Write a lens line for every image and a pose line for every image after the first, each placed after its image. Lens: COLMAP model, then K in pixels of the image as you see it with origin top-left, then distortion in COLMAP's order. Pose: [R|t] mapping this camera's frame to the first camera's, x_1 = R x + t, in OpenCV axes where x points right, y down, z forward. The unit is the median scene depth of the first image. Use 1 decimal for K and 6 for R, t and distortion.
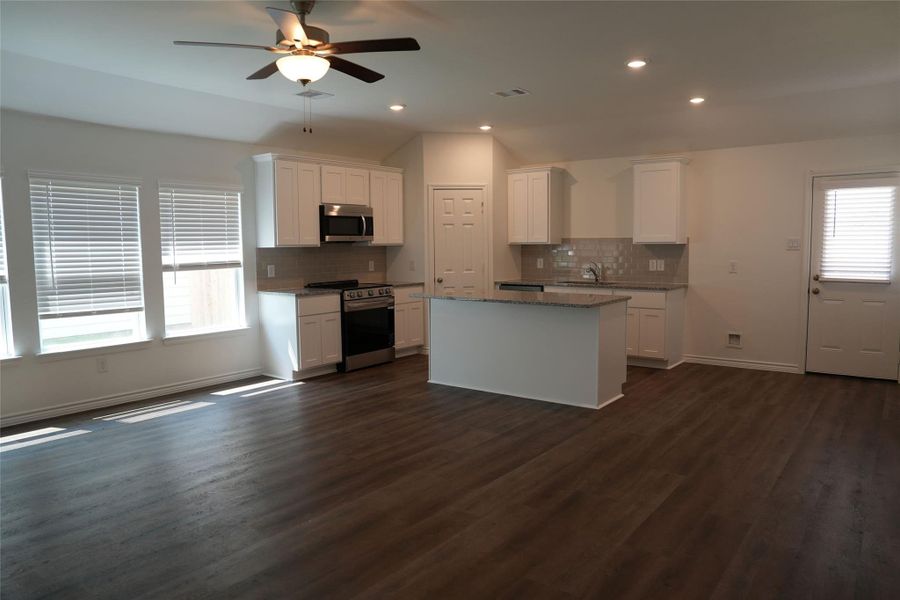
lens RADIAL K [[620.9, 0, 450.0], [0, 620.9, 300.0], [0, 0, 1]] dist [-0.046751, 0.001043]
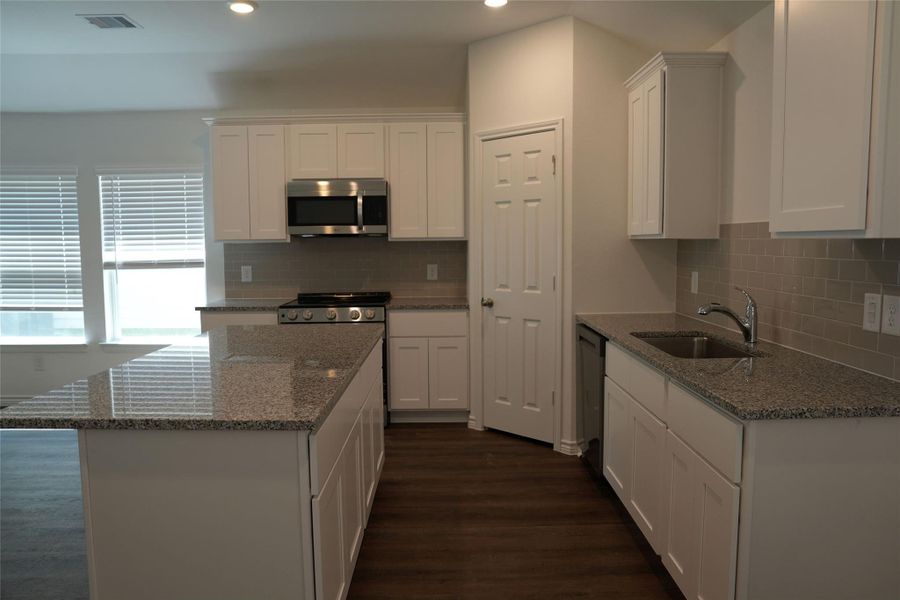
lens RADIAL K [[651.3, 0, 430.8], [0, 651.3, 295.1], [0, 0, 1]] dist [-0.025080, 0.002710]
pose [[0.593446, 0.072296, -0.801621, 0.526212], [-0.070173, 0.996813, 0.037950, -0.071791], [0.801809, 0.033731, 0.596627, 0.756595]]
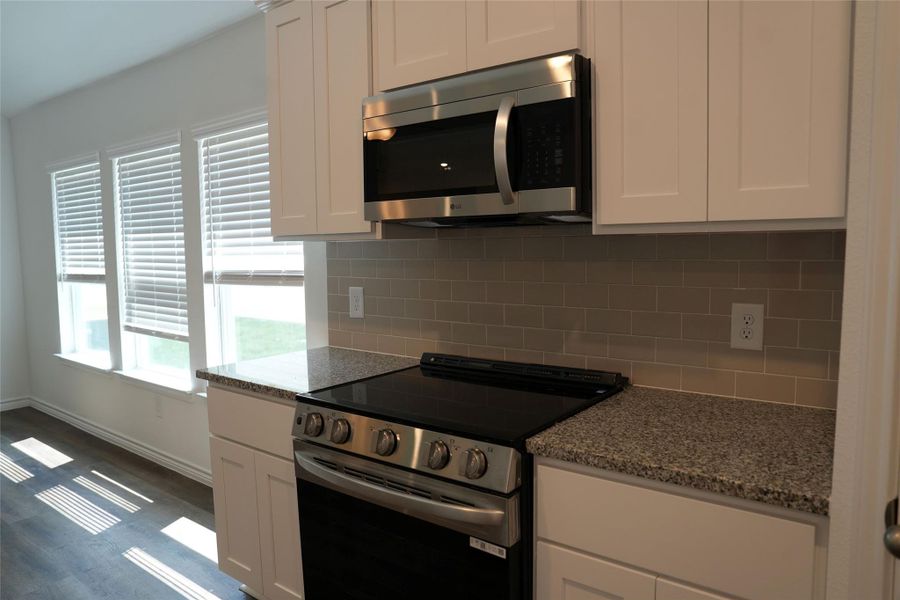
lens RADIAL K [[620.9, 0, 450.0], [0, 620.9, 300.0], [0, 0, 1]] dist [-0.046751, 0.001043]
pose [[-0.002850, 0.105344, -0.994432, 0.108449], [-0.071980, 0.991835, 0.105275, -0.100173], [0.997402, 0.071879, 0.004756, 1.134665]]
